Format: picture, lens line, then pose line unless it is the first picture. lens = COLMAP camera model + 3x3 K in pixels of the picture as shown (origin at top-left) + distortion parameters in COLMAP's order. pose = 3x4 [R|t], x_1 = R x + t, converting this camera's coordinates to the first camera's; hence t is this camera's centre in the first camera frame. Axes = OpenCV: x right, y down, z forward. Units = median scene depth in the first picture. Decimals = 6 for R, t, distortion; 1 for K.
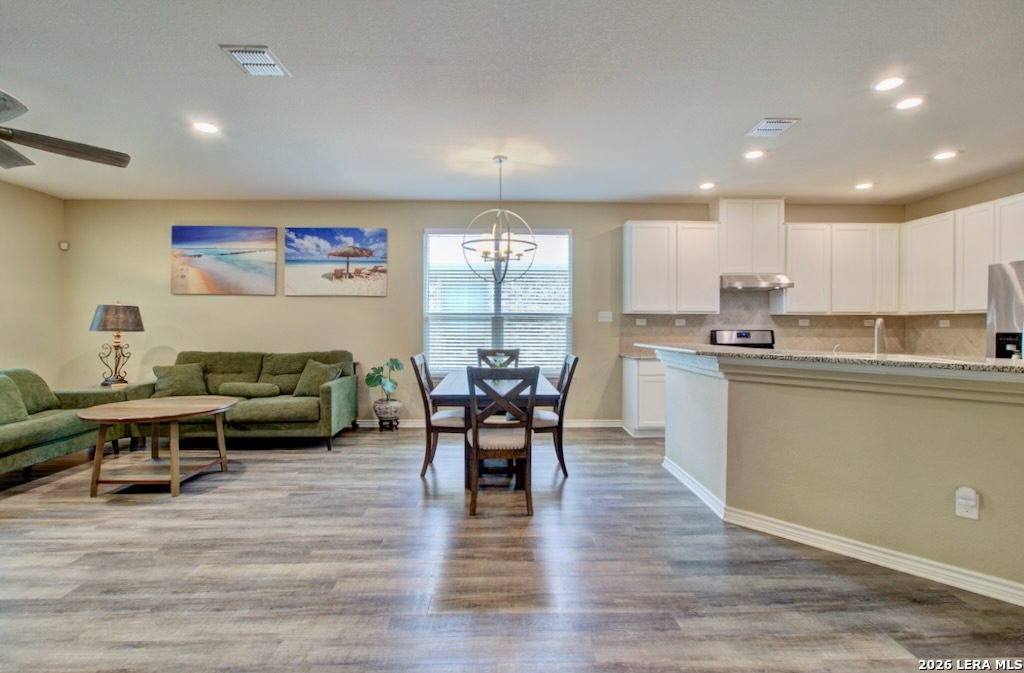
lens RADIAL K [[470.4, 0, 506.6], [0, 470.4, 323.4], [0, 0, 1]] dist [-0.000750, 0.002952]
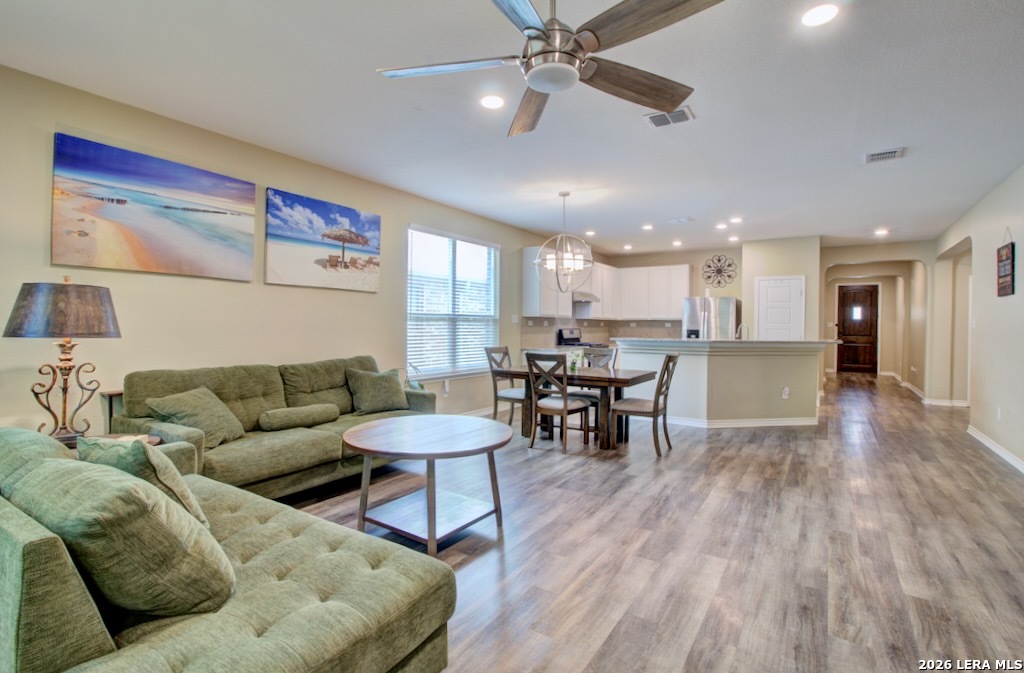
lens RADIAL K [[470.4, 0, 509.4], [0, 470.4, 323.9], [0, 0, 1]] dist [-0.000750, 0.002952]
pose [[0.574133, 0.003559, 0.818755, -0.854808], [-0.008854, 0.999959, 0.001862, -0.002718], [-0.818714, -0.008318, 0.574141, 0.297776]]
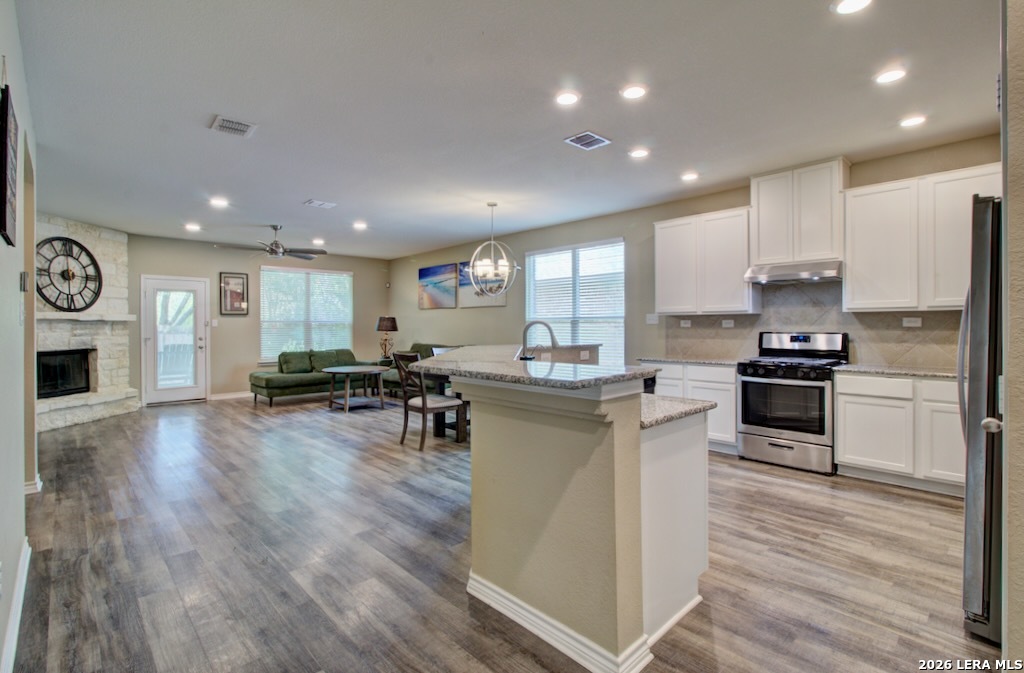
lens RADIAL K [[470.4, 0, 510.1], [0, 470.4, 323.9], [0, 0, 1]] dist [-0.000750, 0.002952]
pose [[0.675472, -0.007572, -0.737347, 0.769413], [0.006005, 0.999971, -0.004768, 0.000461], [0.737361, -0.001207, 0.675497, 0.096978]]
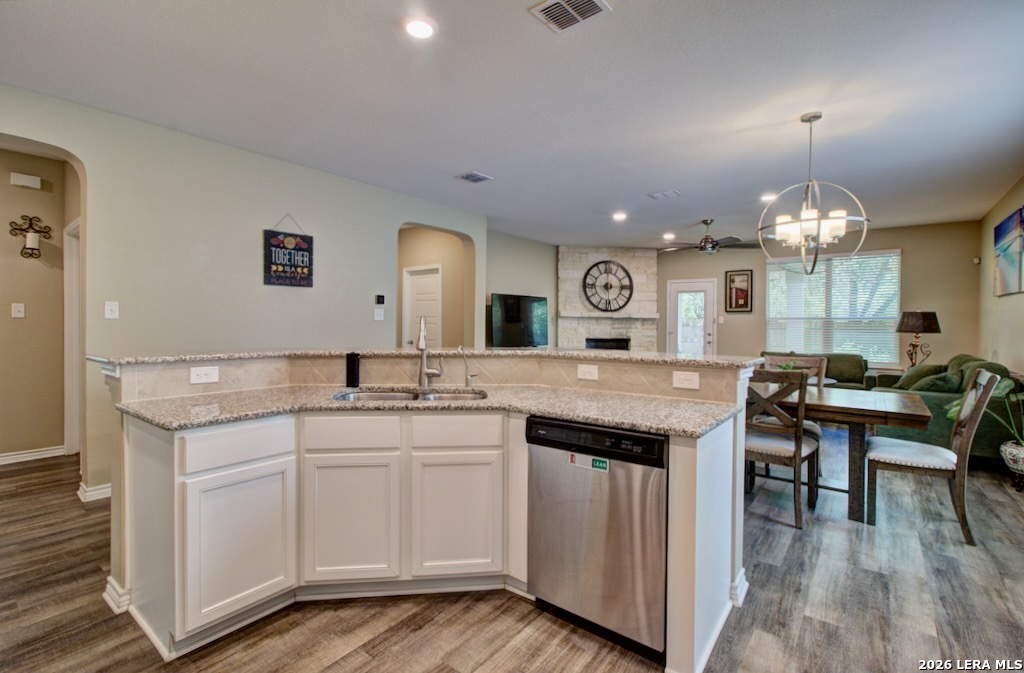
lens RADIAL K [[470.4, 0, 516.7], [0, 470.4, 323.3], [0, 0, 1]] dist [-0.000750, 0.002952]
pose [[-0.621709, -0.004707, -0.783234, 0.691913], [-0.009235, 0.999956, 0.001322, 0.000011], [0.783194, 0.008055, -0.621725, 0.840981]]
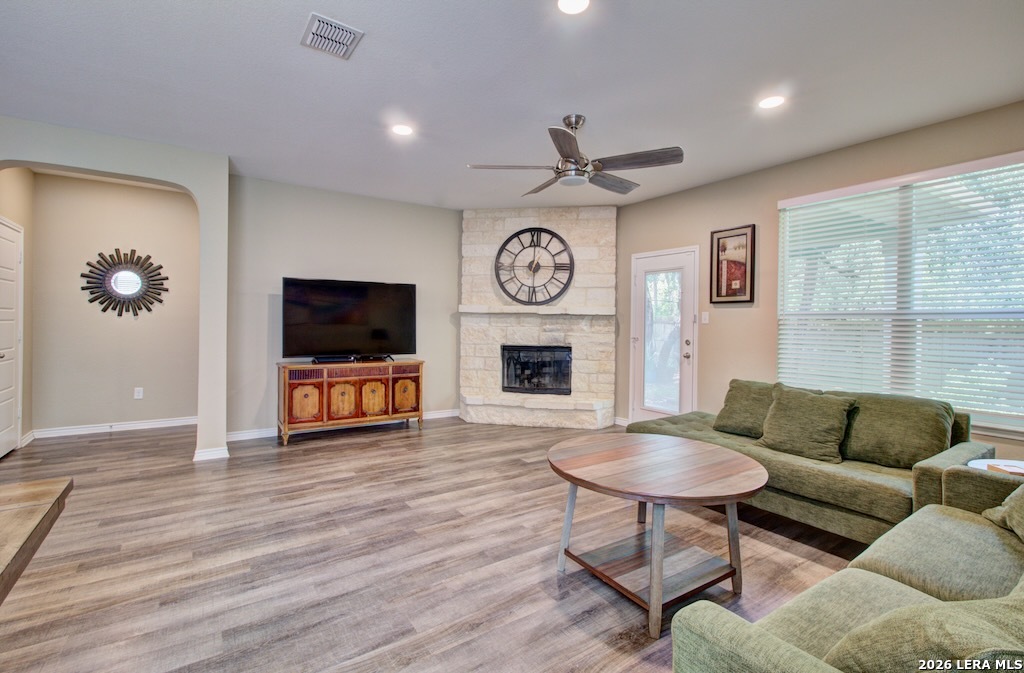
lens RADIAL K [[470.4, 0, 513.8], [0, 470.4, 313.9], [0, 0, 1]] dist [-0.000750, 0.002952]
pose [[-0.836444, -0.022154, -0.547605, -0.151765], [-0.014856, 0.999732, -0.017753, -0.001400], [0.547852, -0.006714, -0.836548, 0.945374]]
